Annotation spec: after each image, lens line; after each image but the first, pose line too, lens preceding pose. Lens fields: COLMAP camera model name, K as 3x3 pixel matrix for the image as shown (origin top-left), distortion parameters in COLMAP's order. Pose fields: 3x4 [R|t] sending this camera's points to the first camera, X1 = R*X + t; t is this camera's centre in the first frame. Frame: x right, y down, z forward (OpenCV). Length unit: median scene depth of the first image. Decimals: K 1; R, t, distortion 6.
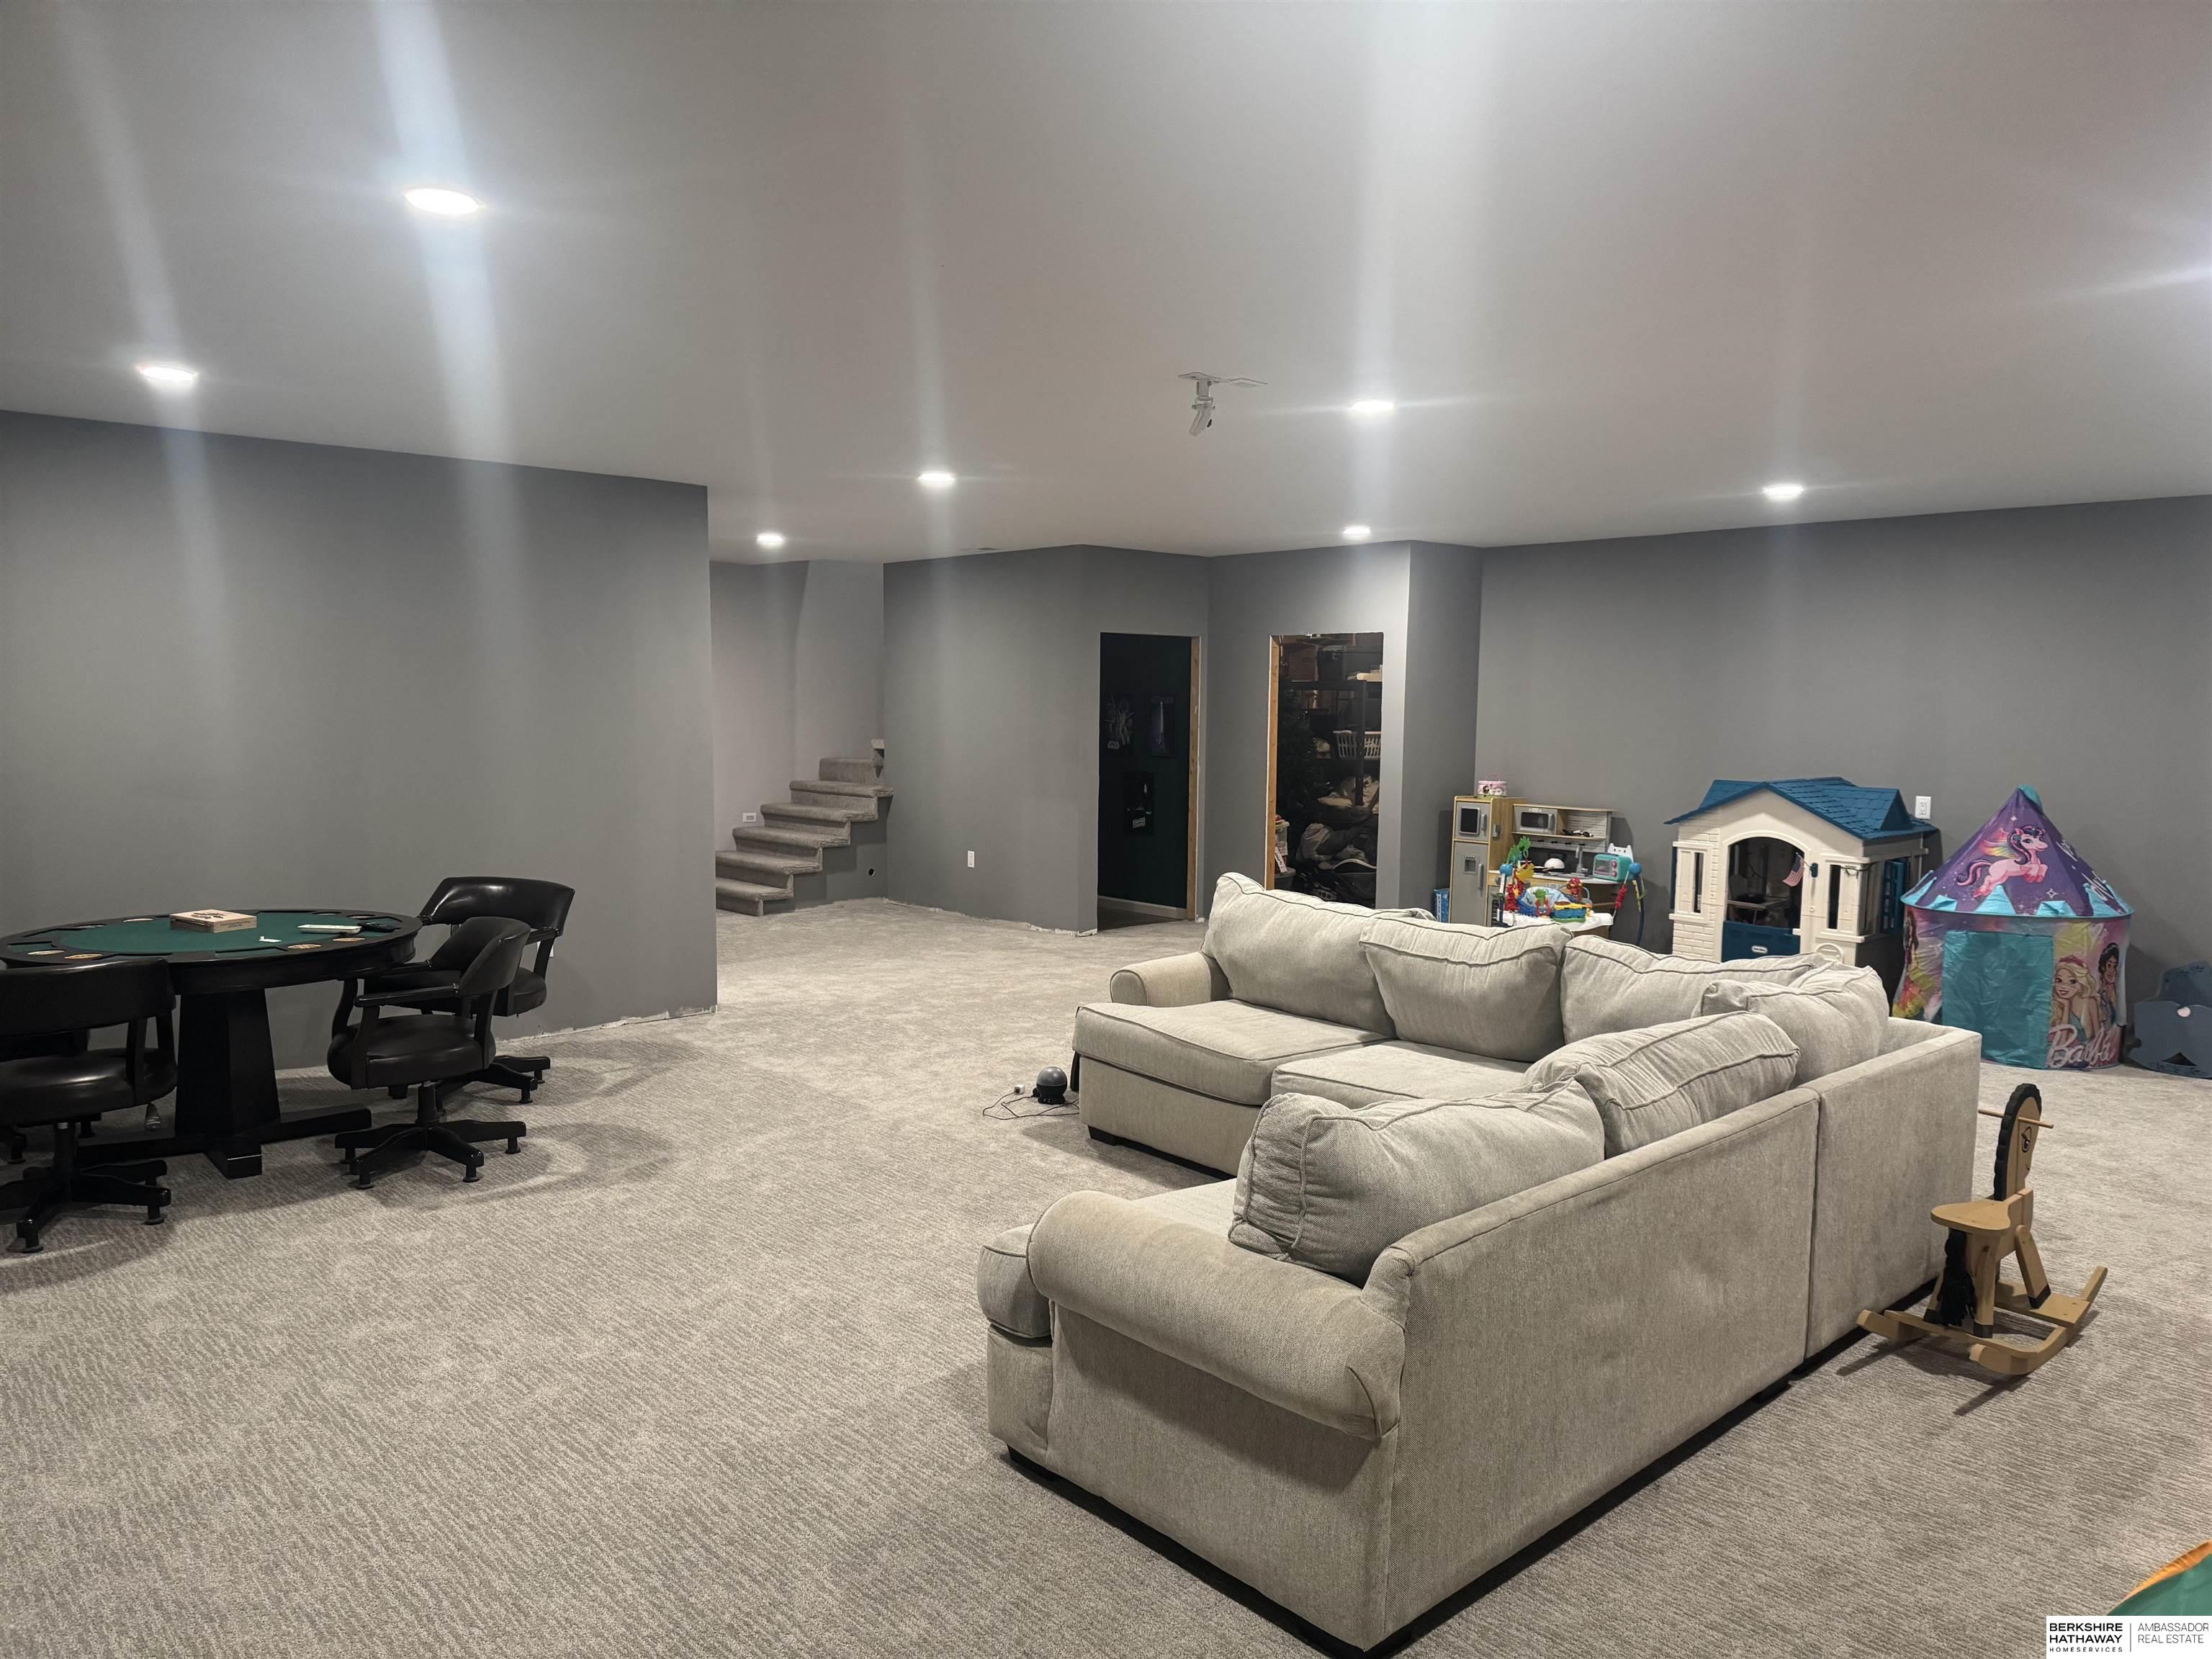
lens RADIAL K [[1529.9, 0, 1113.5], [0, 1529.9, 833.6], [0, 0, 1]] dist [0.029651, -0.020047]
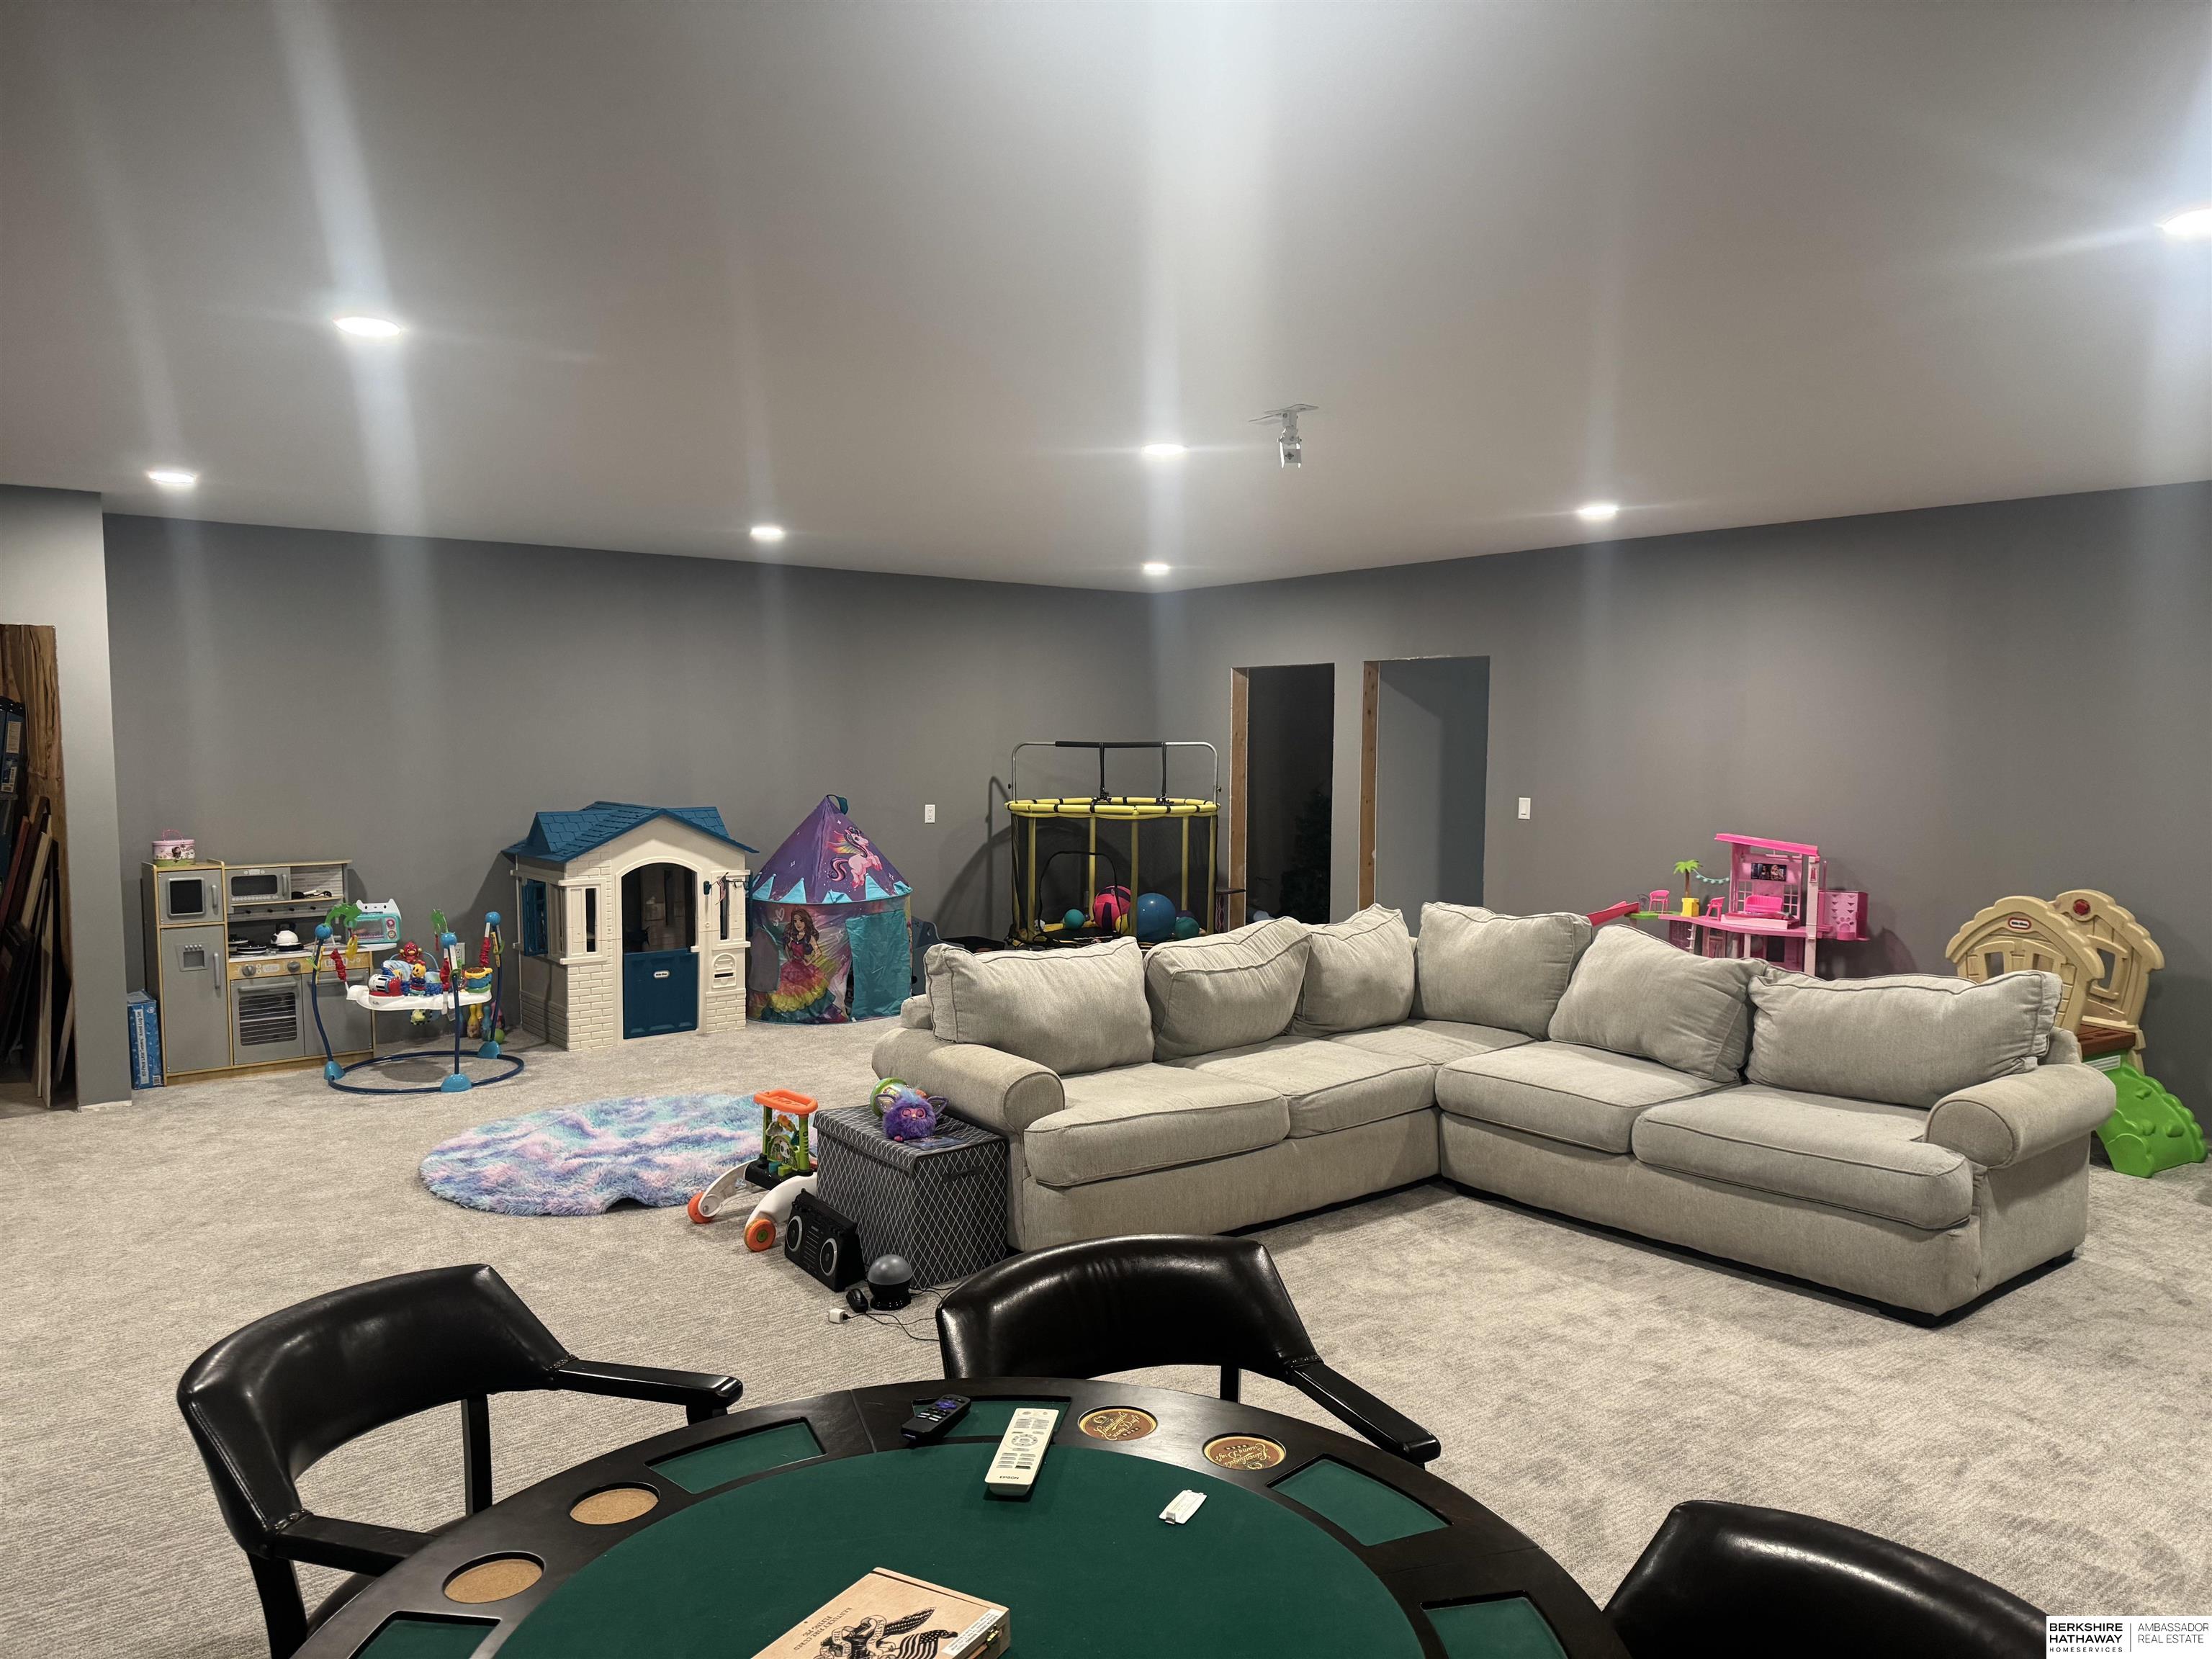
lens RADIAL K [[1529.9, 0, 1111.3], [0, 1529.9, 828.1], [0, 0, 1]] dist [0.029651, -0.020047]
pose [[0.069709, -0.079092, 0.994427, -0.545992], [0.088243, 0.993433, 0.072827, -0.066290], [-0.993657, 0.082674, 0.076230, 0.613194]]
